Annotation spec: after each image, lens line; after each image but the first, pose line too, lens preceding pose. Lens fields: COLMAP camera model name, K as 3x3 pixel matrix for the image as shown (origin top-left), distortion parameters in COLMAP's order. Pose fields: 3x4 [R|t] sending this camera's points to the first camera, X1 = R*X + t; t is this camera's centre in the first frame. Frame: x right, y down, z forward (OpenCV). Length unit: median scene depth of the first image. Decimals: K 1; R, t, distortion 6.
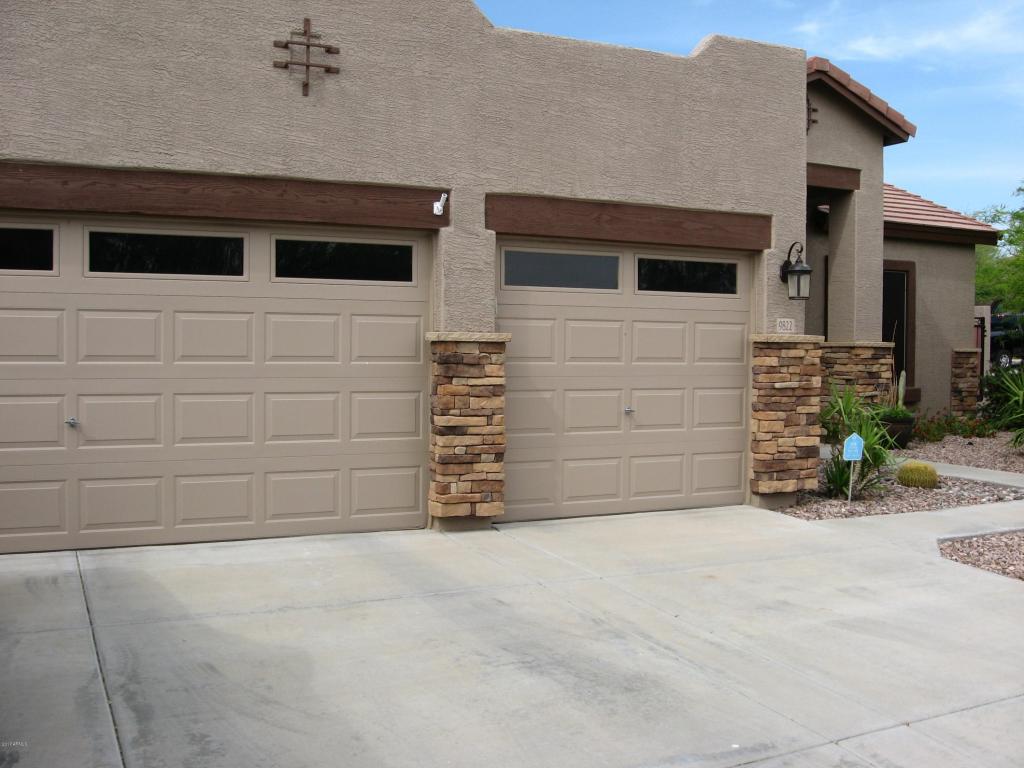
lens RADIAL K [[1074.0, 0, 548.9], [0, 1074.0, 384.2], [0, 0, 1]] dist [-0.105598, 0.008629]
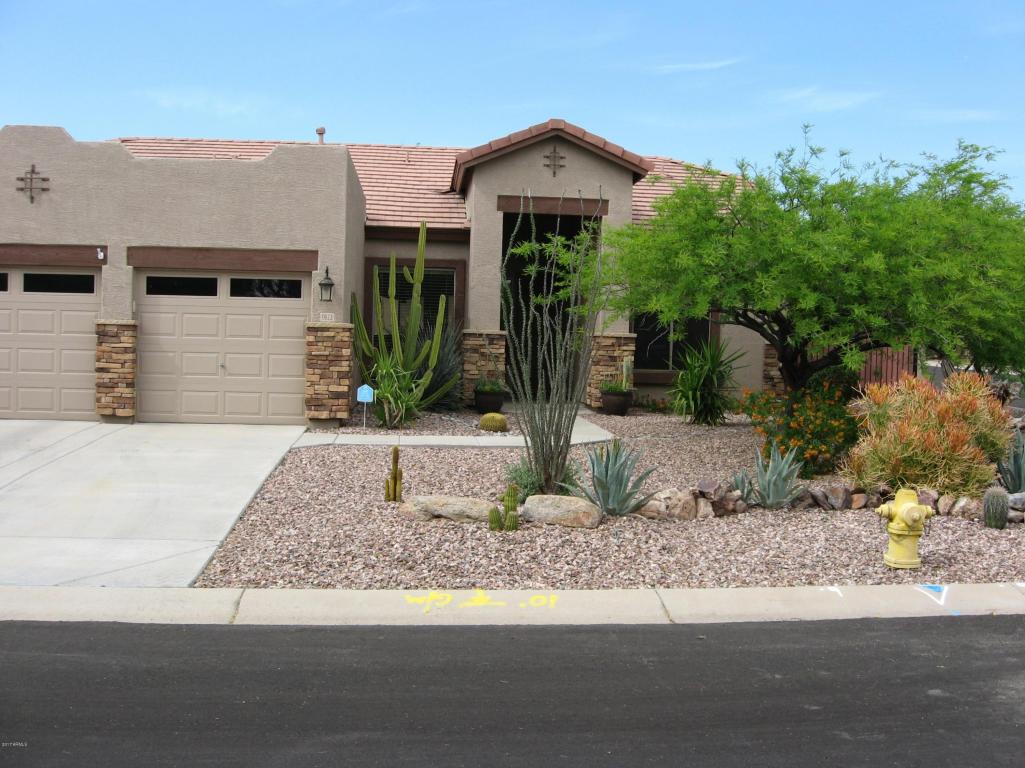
lens RADIAL K [[1088.2, 0, 512.5], [0, 1088.2, 384.0], [0, 0, 1]] dist [-0.136460, 0.143398]
pose [[0.924848, 0.030043, -0.379149, 1.238528], [-0.030063, 0.999531, 0.005868, 0.032331], [0.379147, 0.005971, 0.925317, -0.475346]]
